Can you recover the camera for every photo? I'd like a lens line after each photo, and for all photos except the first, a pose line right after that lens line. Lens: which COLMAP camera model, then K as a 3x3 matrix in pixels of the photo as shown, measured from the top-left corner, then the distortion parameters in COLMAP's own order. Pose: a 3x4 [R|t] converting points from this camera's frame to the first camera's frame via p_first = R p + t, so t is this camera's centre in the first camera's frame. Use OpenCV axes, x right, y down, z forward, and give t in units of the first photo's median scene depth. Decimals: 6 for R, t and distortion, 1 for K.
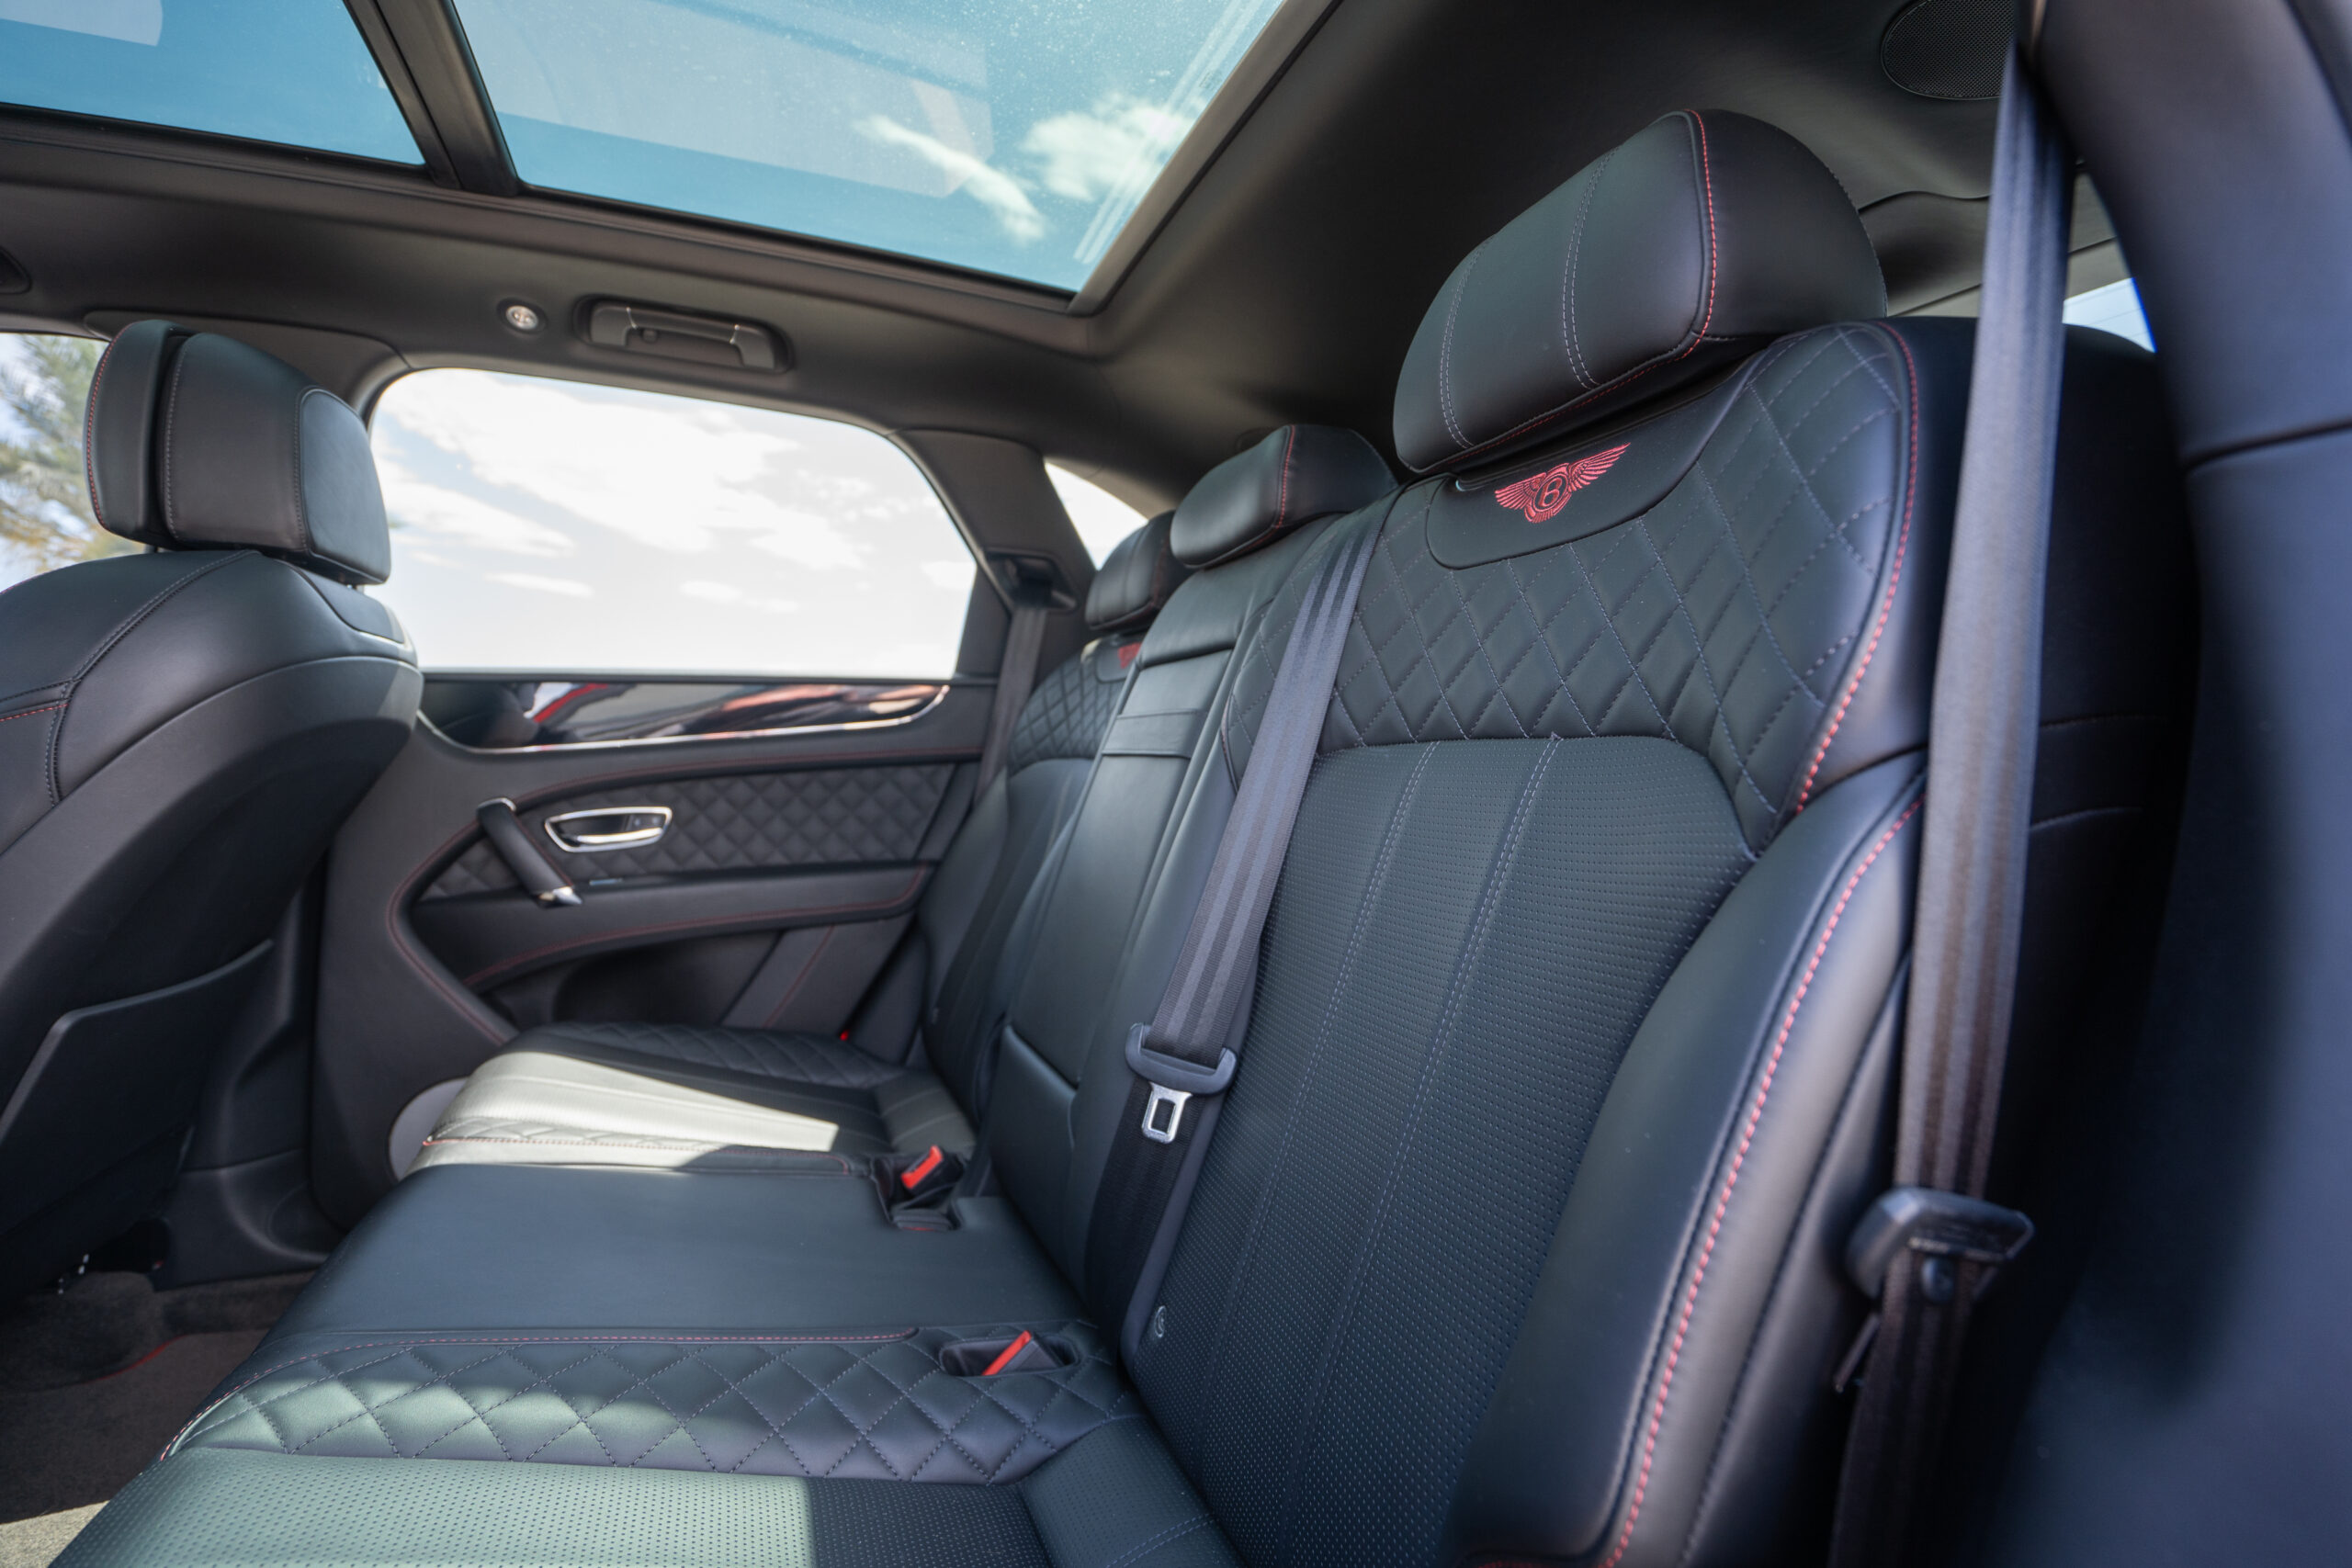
lens RADIAL K [[1085.6, 0, 1176.0], [0, 1085.6, 784.0], [0, 0, 1]] dist [-0.058213, 0.020253]
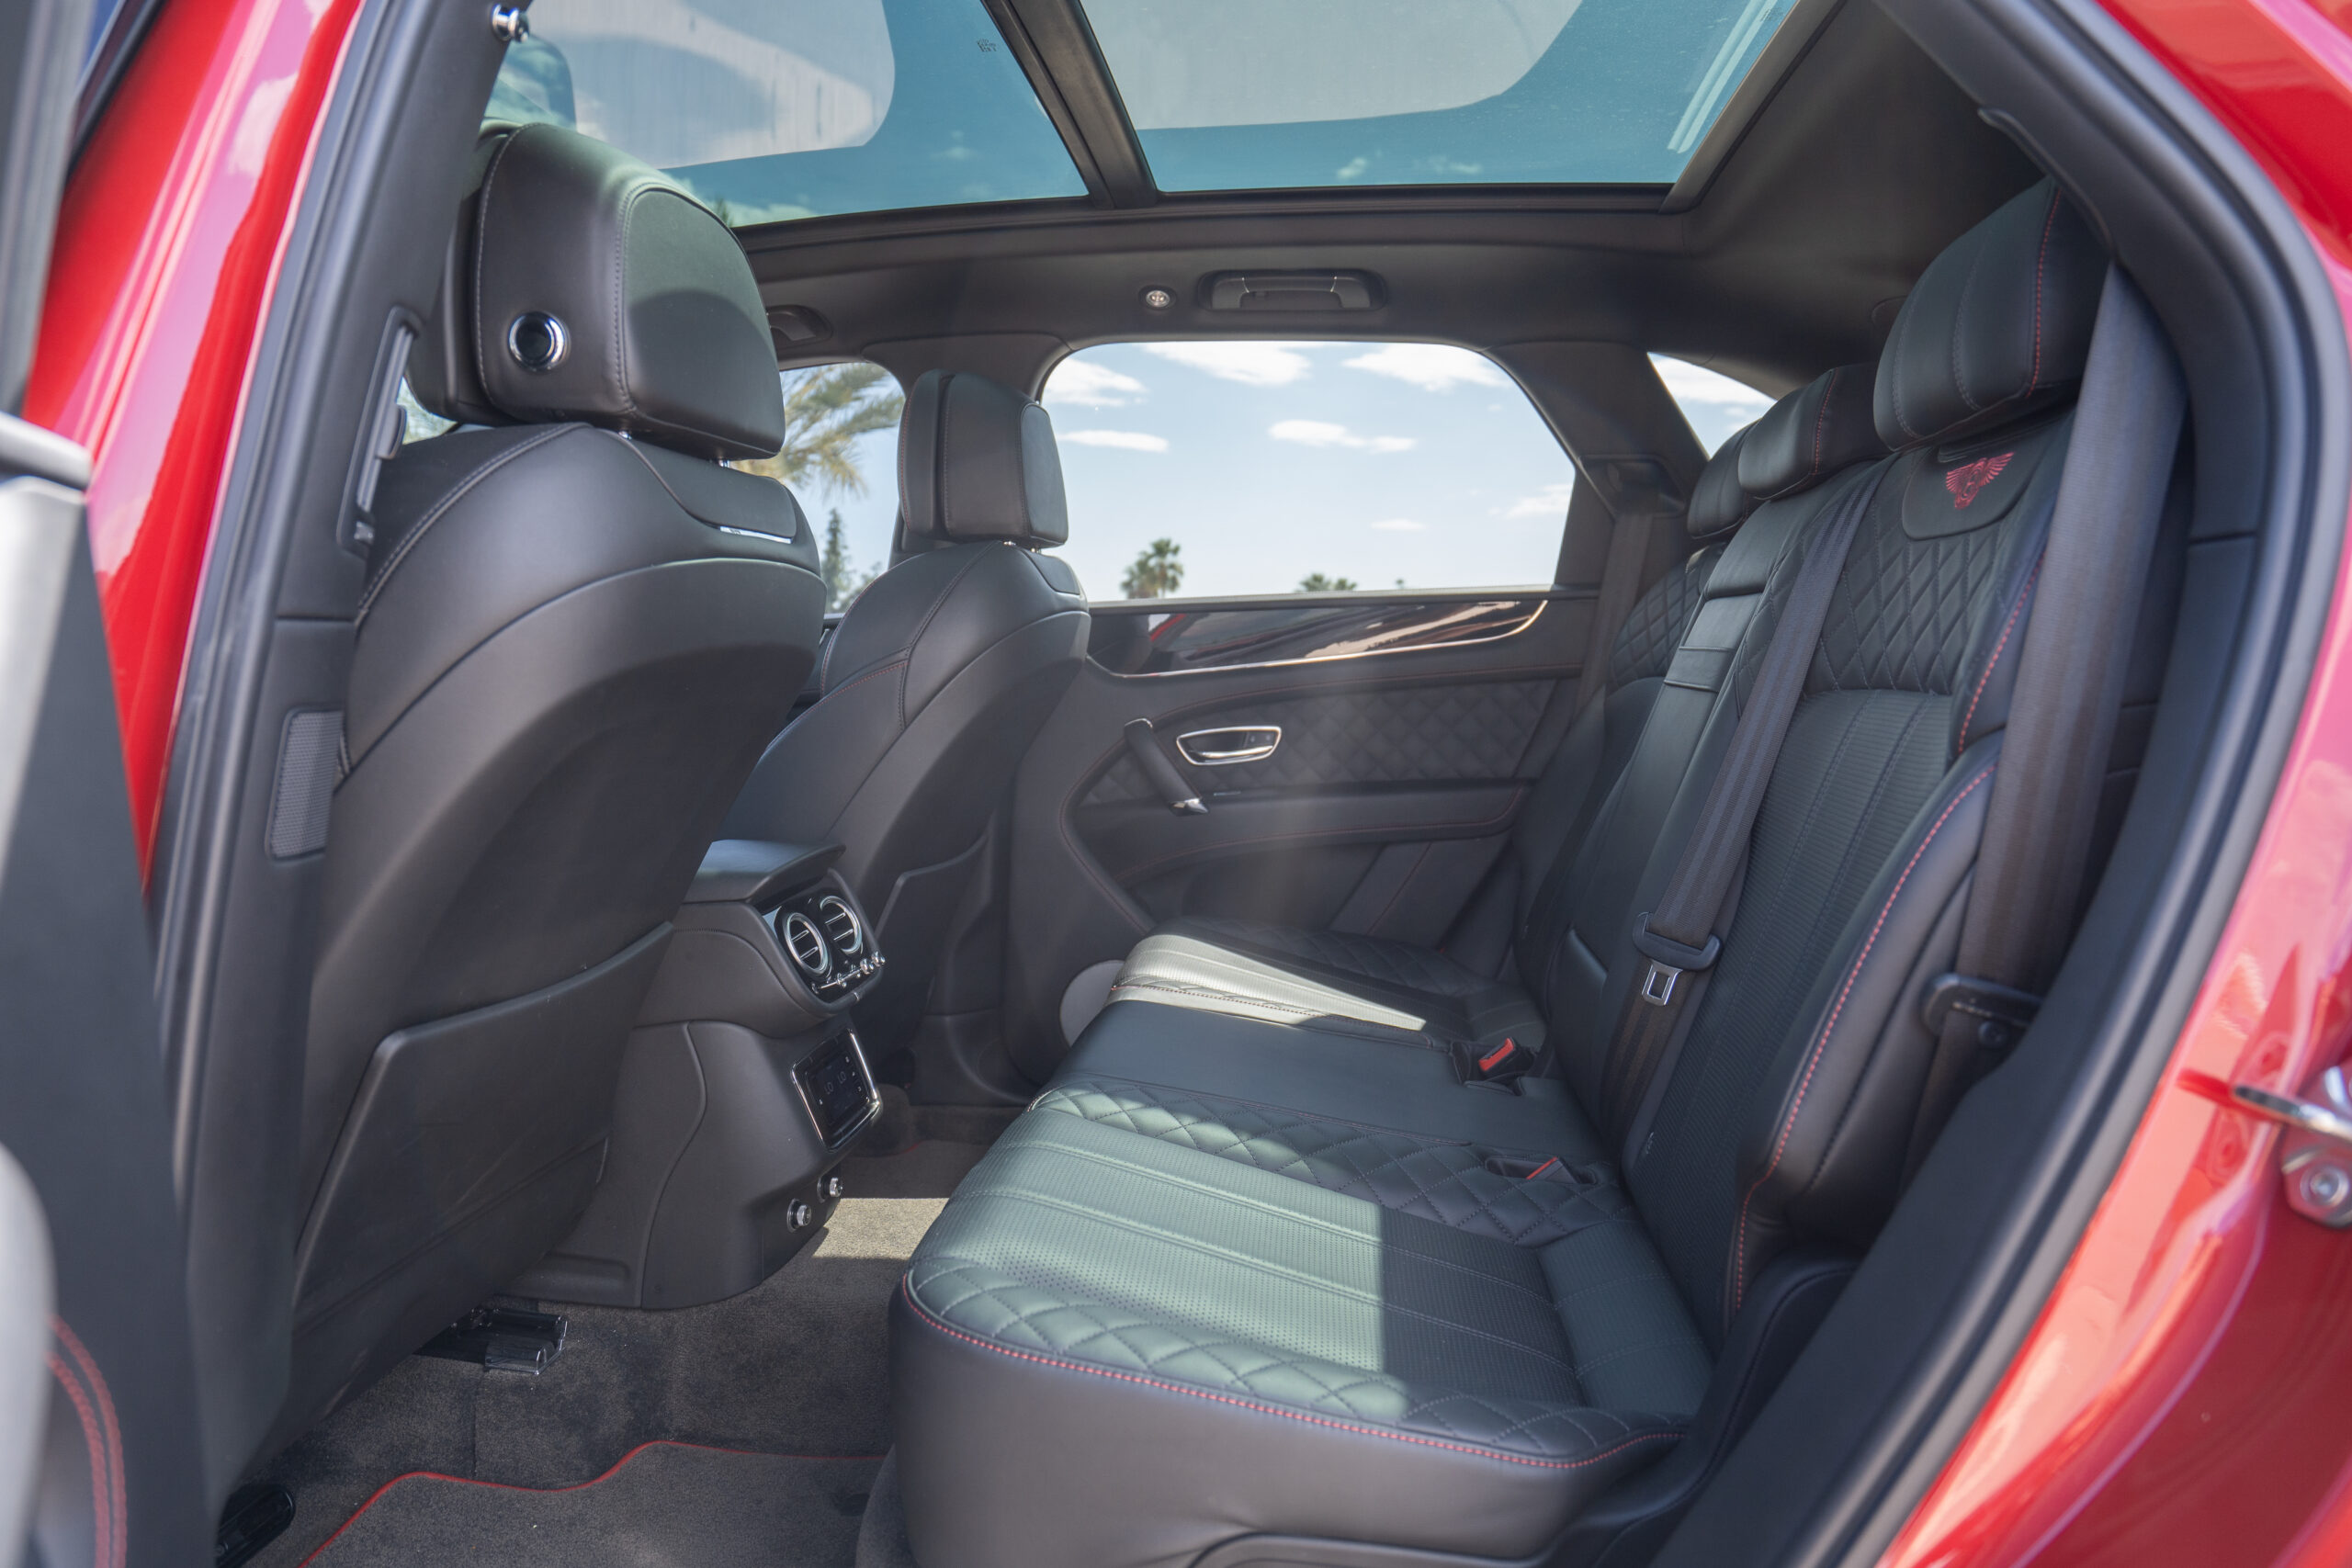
lens RADIAL K [[1508.9, 0, 1176.0], [0, 1508.9, 784.0], [0, 0, 1]] dist [0.002254, 0.000257]
pose [[0.879686, 0.023082, -0.474995, 0.187700], [0.011349, 0.997518, 0.069490, -0.031784], [0.475420, -0.066520, 0.877240, -0.460706]]
